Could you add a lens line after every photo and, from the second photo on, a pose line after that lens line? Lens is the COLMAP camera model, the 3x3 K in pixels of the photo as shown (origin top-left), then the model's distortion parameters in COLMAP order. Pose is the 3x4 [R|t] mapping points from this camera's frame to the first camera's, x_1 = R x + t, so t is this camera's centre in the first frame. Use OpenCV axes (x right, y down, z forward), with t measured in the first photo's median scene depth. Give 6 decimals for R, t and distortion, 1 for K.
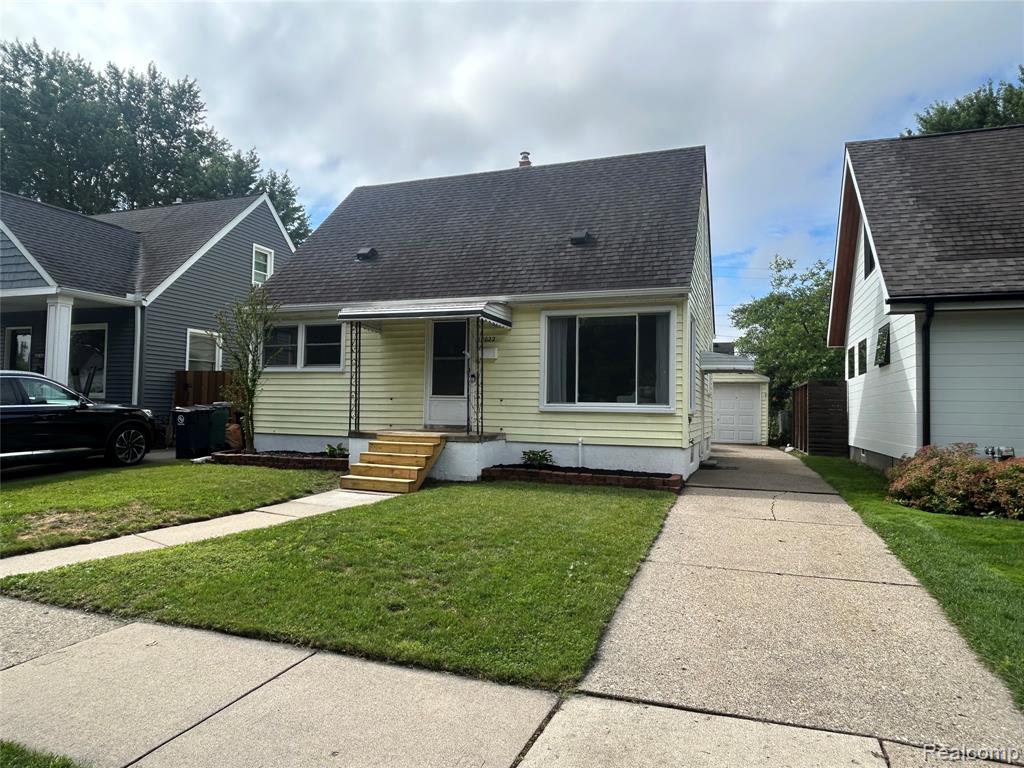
lens RADIAL K [[648.7, 0, 512.3], [0, 648.7, 377.6], [0, 0, 1]] dist [0.009726, 0.003914]
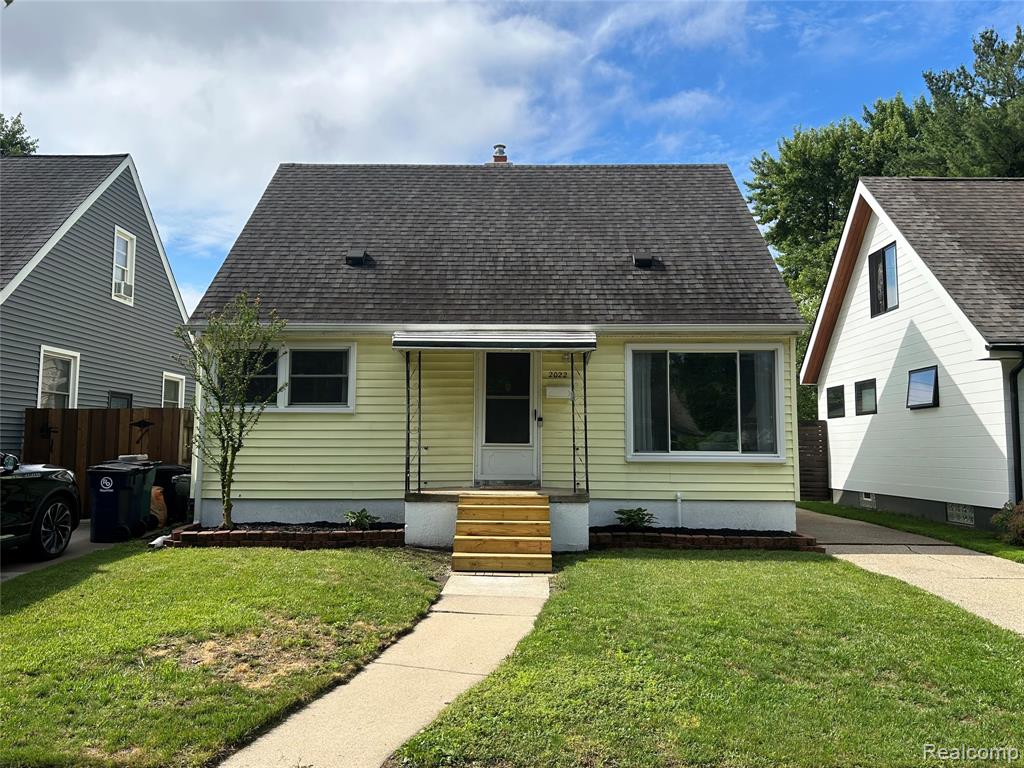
lens RADIAL K [[777.8, 0, 512.8], [0, 777.8, 378.5], [0, 0, 1]] dist [0.062740, -0.028831]
pose [[0.943520, 0.016247, 0.330916, -0.432049], [-0.005010, 0.999382, -0.034783, -0.020706], [-0.331277, 0.031161, 0.943019, 0.086572]]
